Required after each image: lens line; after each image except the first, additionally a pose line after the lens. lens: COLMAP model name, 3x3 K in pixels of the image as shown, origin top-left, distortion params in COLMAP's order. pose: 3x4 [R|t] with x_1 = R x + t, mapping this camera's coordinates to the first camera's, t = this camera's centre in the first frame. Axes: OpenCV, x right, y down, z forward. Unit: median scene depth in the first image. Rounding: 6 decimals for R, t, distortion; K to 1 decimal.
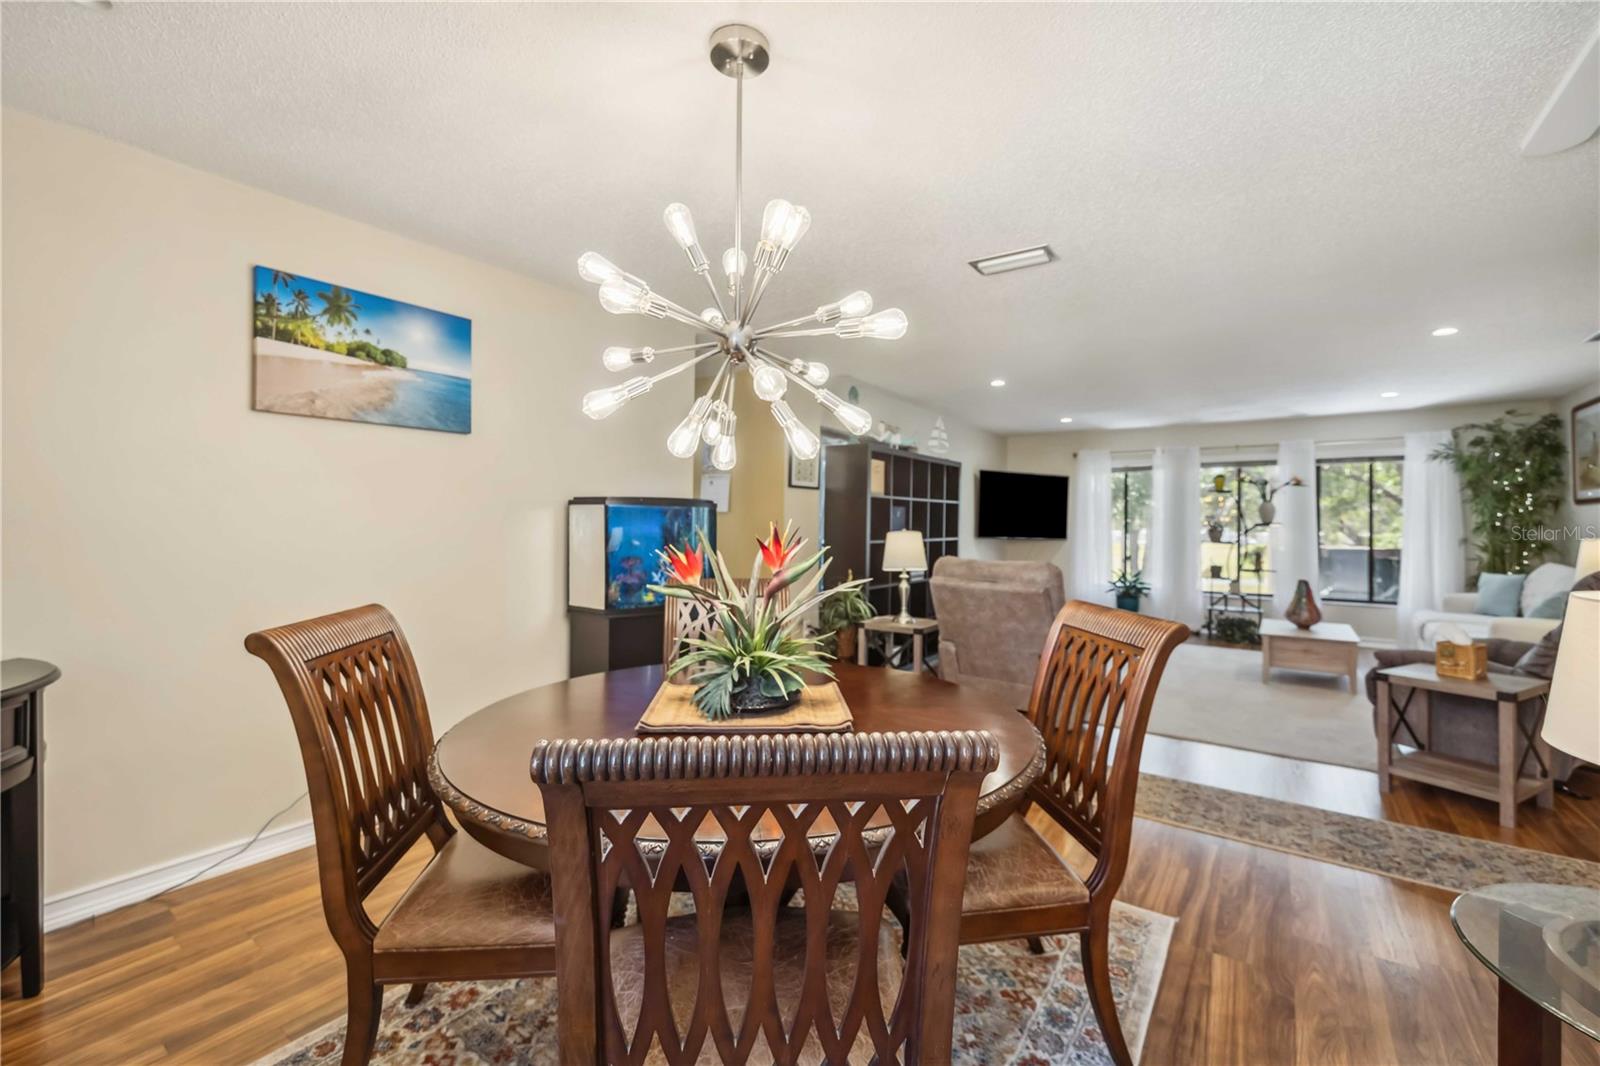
lens RADIAL K [[650.0, 0, 790.9], [0, 650.0, 520.1], [0, 0, 1]] dist [-0.006375, -0.000545]
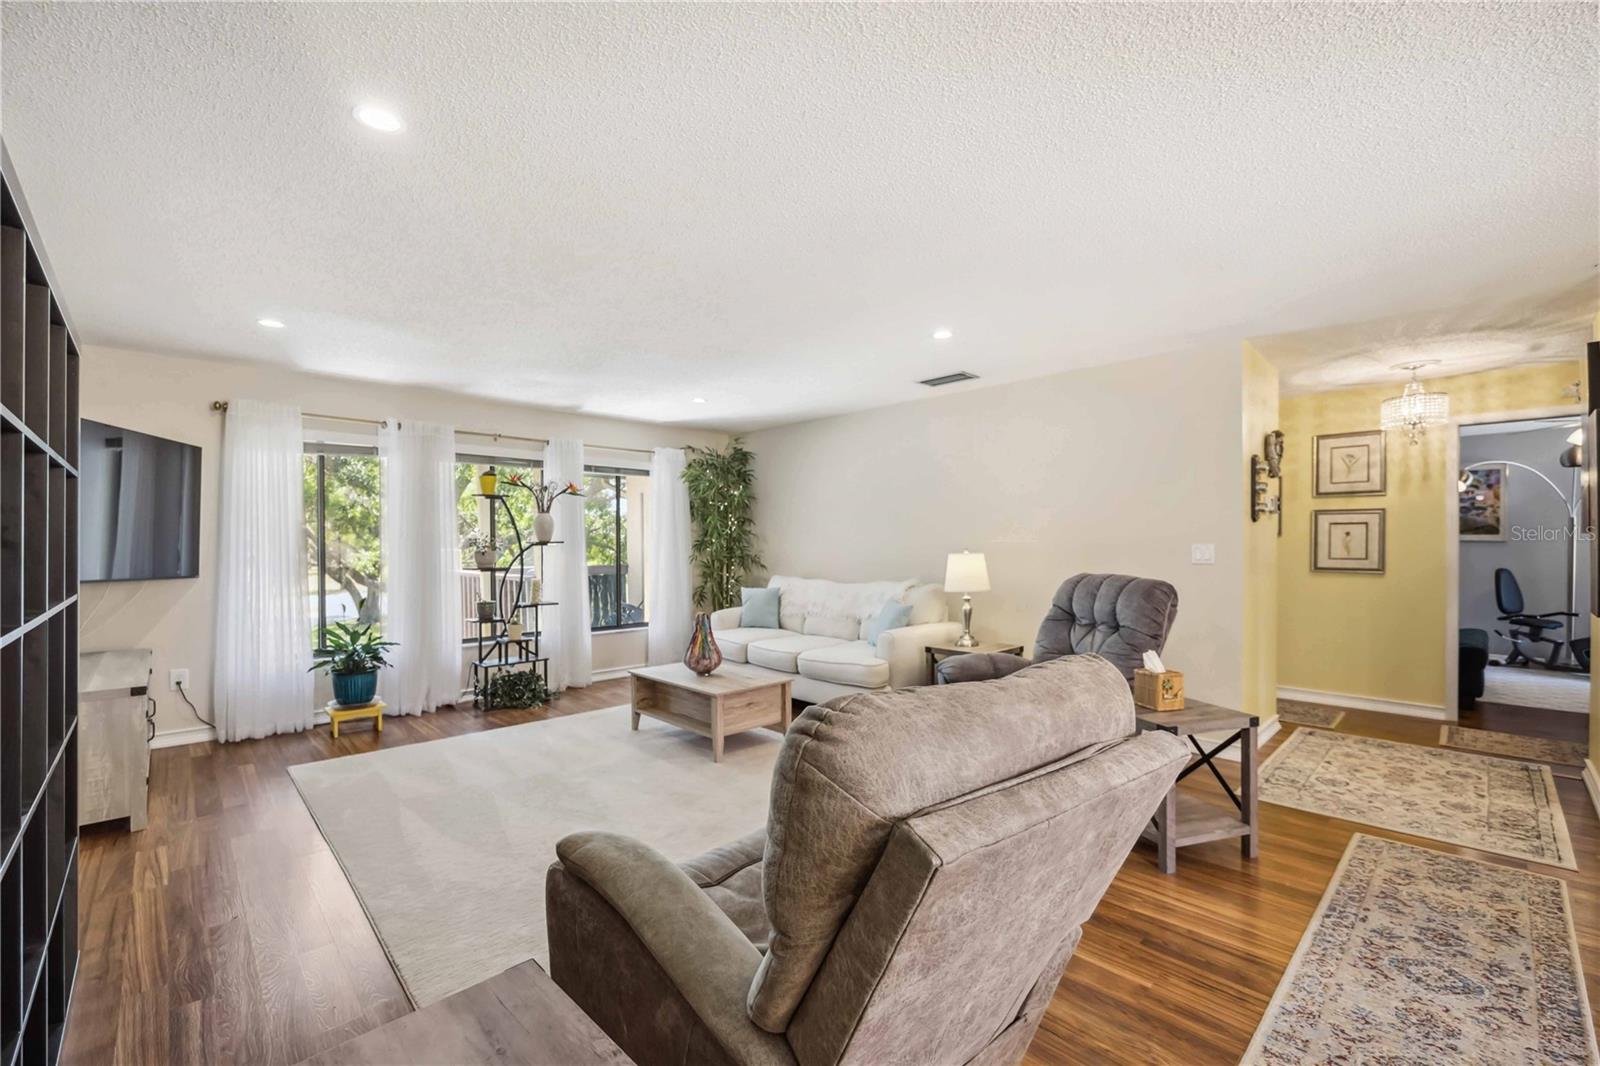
lens RADIAL K [[650.0, 0, 797.1], [0, 650.0, 548.4], [0, 0, 1]] dist [-0.006375, -0.000545]
pose [[0.164889, -0.011363, 0.986247, 0.023811], [0.000122, 0.999934, 0.011501, 0.003948], [-0.986312, -0.001776, 0.164879, 0.567469]]
